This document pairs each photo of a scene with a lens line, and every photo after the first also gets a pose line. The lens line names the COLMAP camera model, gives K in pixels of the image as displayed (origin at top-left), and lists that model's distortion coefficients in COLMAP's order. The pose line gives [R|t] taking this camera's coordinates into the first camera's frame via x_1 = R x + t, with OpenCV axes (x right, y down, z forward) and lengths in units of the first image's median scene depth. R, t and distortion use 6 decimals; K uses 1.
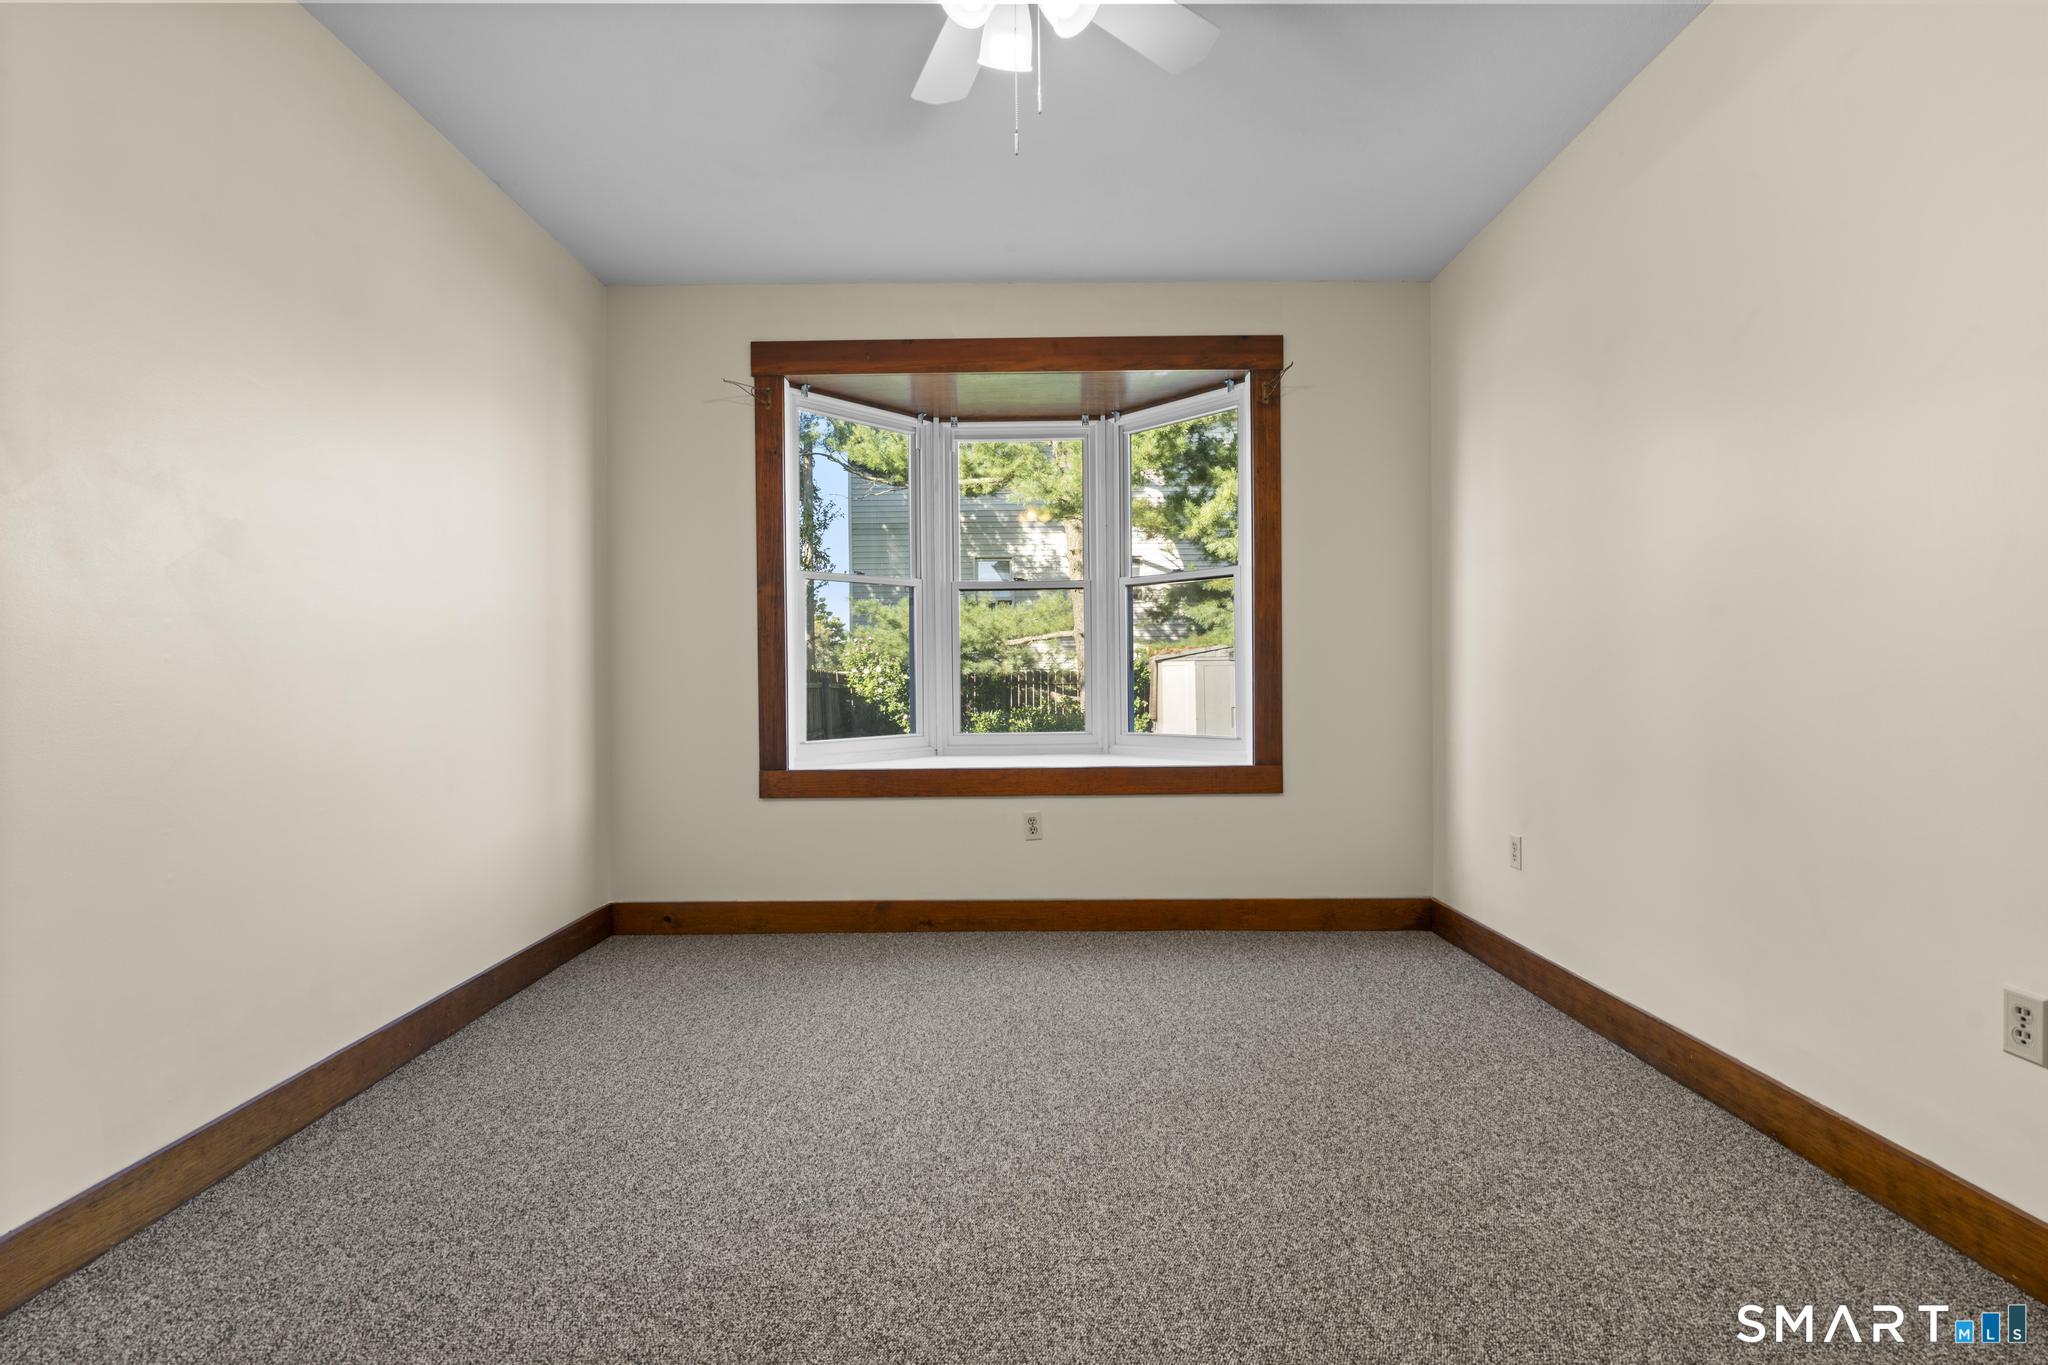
lens RADIAL K [[925.4, 0, 1032.2], [0, 925.4, 679.0], [0, 0, 1]] dist [-0.005773, 0.003936]
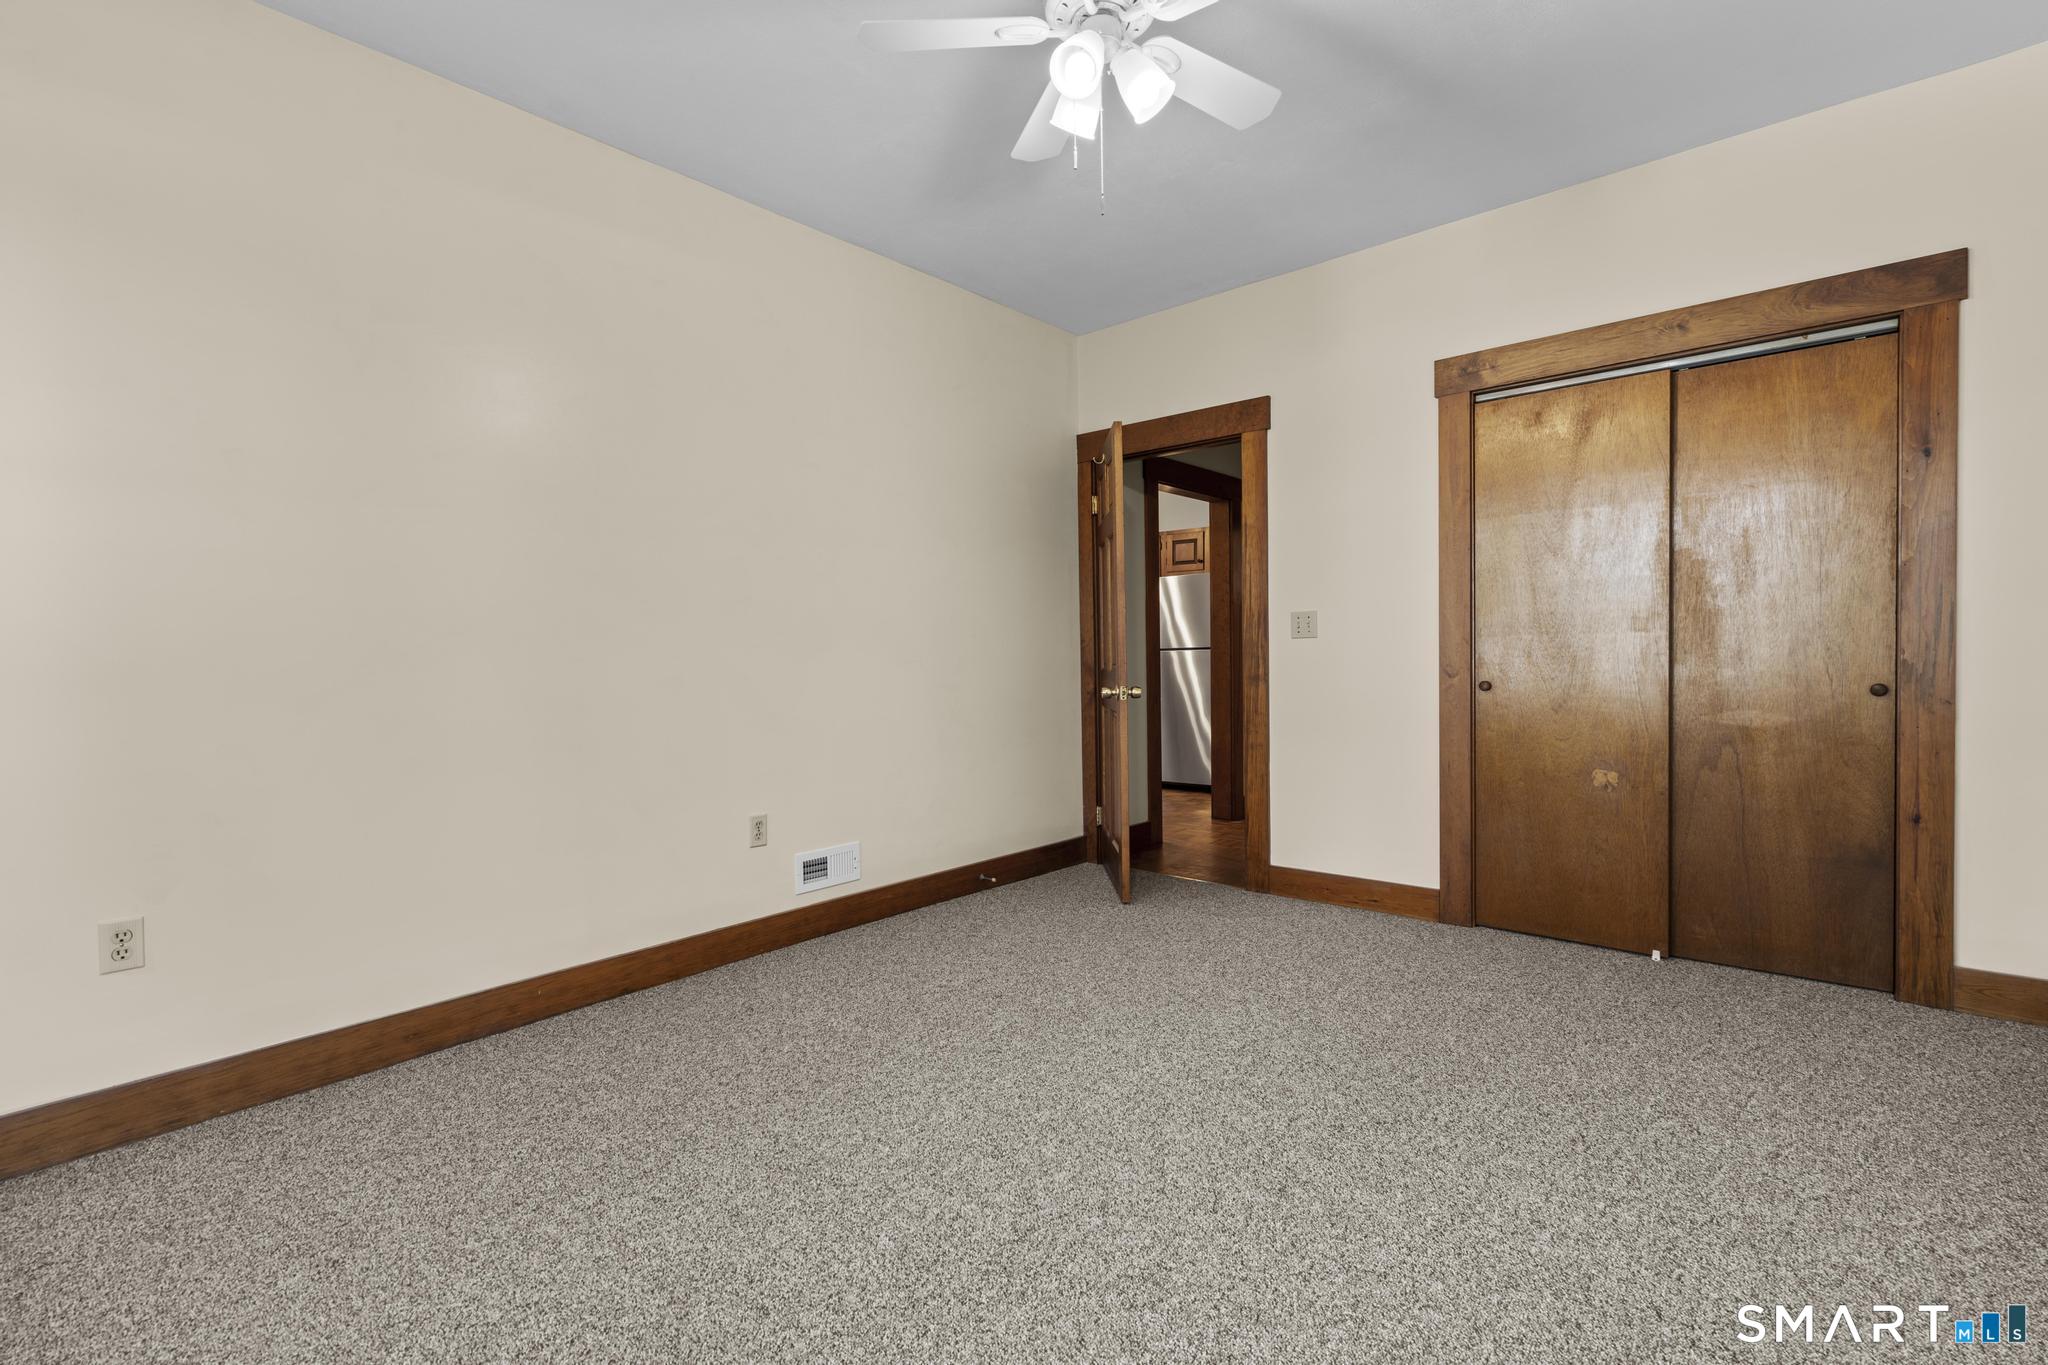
lens RADIAL K [[925.4, 0, 1029.2], [0, 925.4, 679.9], [0, 0, 1]] dist [-0.005773, 0.003936]
pose [[-0.753377, 0.006643, 0.657555, -0.325421], [0.024366, 0.999544, 0.017820, 0.002557], [-0.657137, 0.029447, -0.753196, 0.891477]]
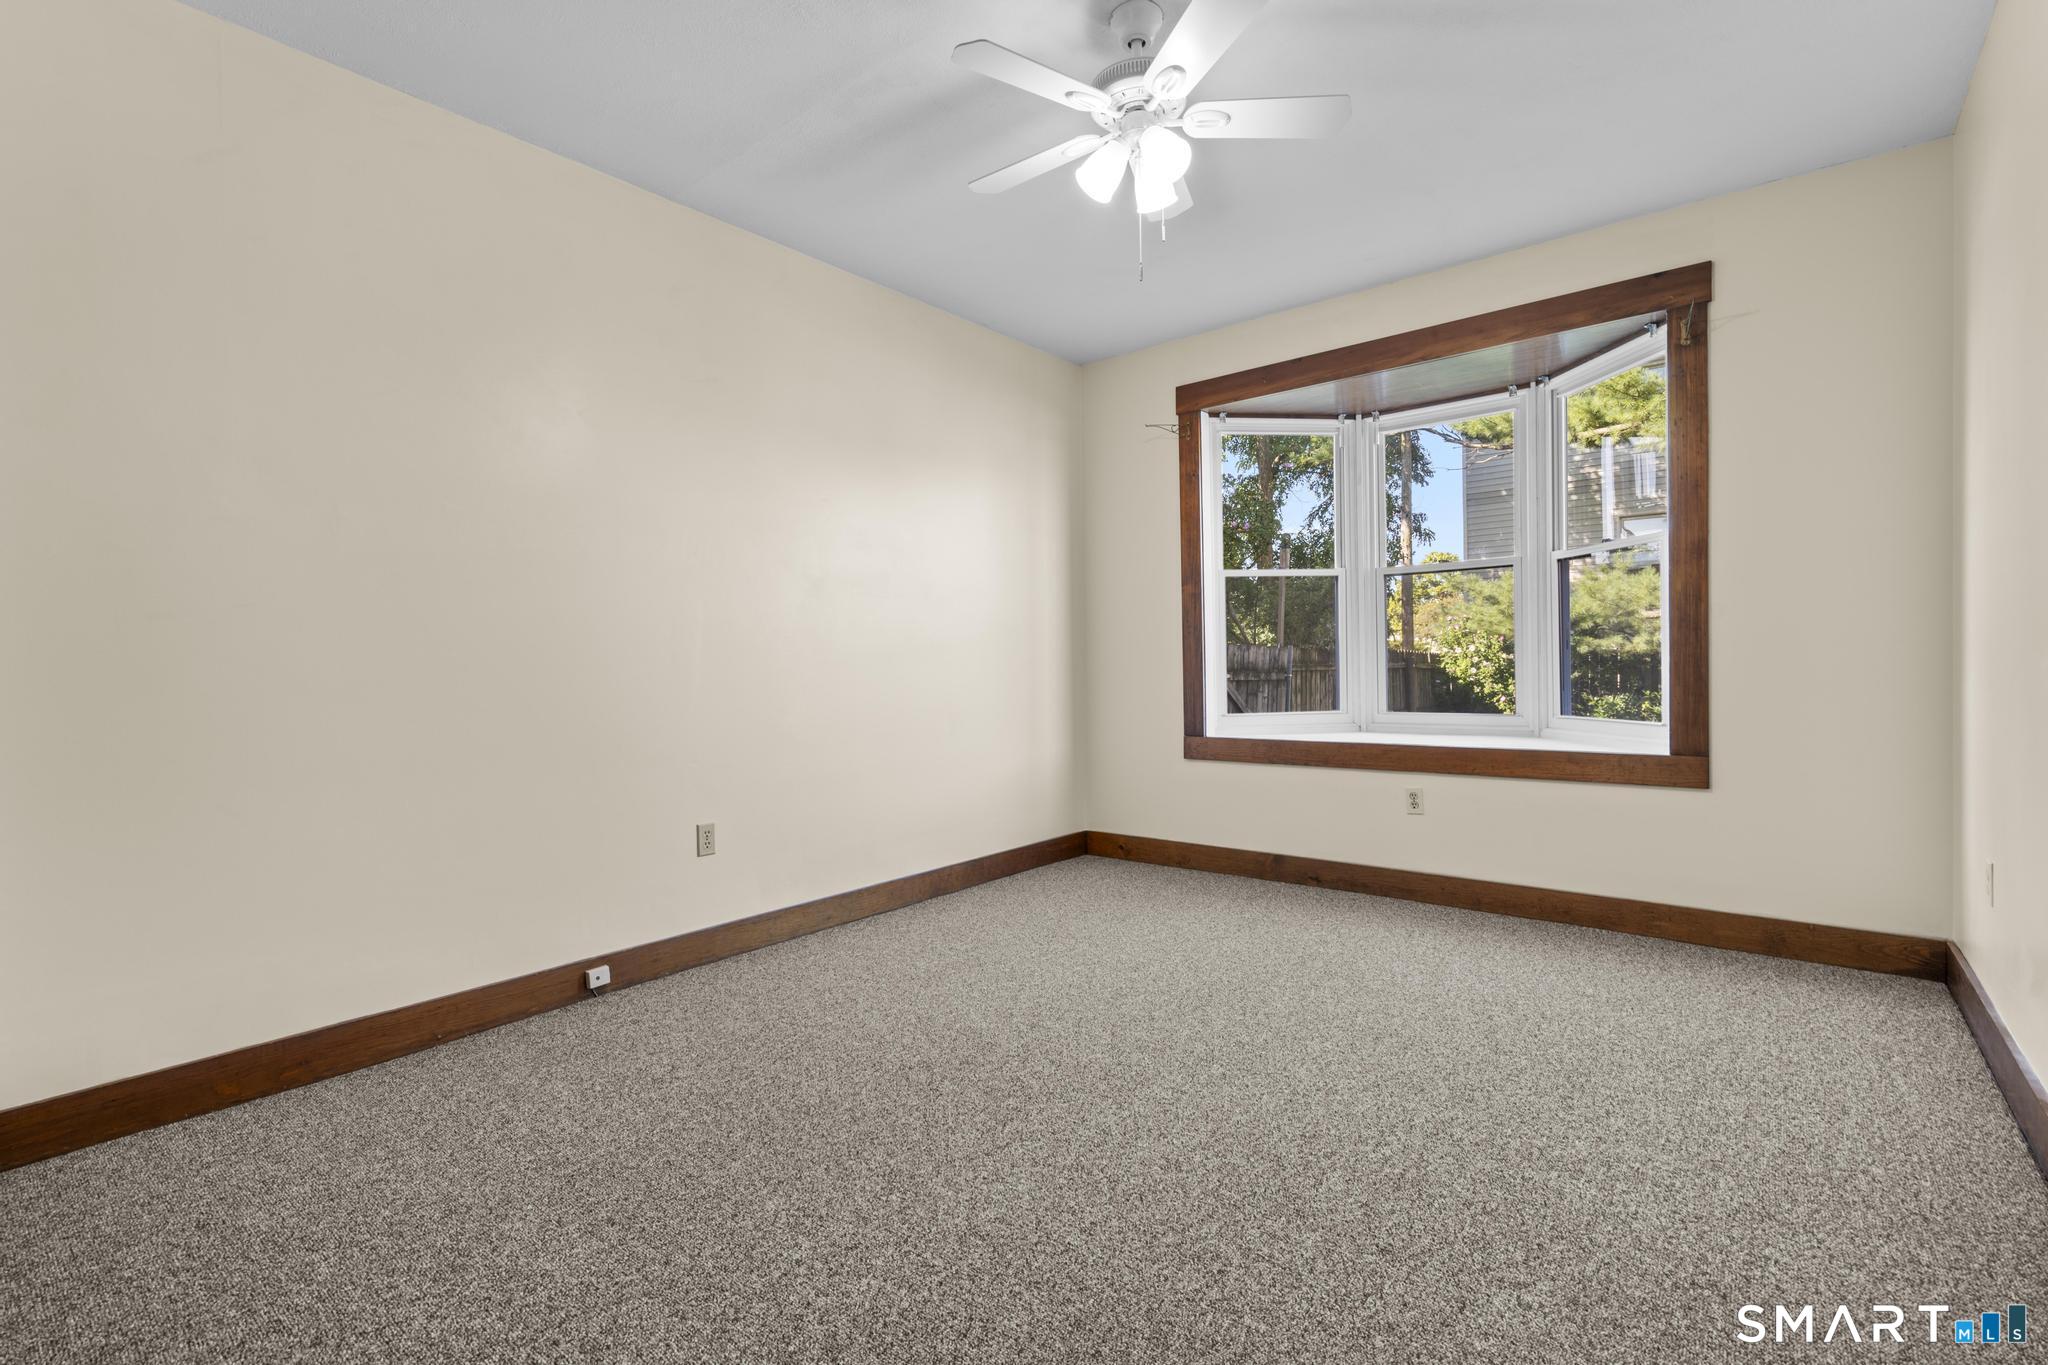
lens RADIAL K [[925.4, 0, 1031.3], [0, 925.4, 674.8], [0, 0, 1]] dist [-0.005773, 0.003936]
pose [[0.772007, 0.003929, -0.635602, 0.331035], [0.006953, 0.999869, 0.014626, -0.001809], [0.635576, -0.015711, 0.771879, -0.077237]]
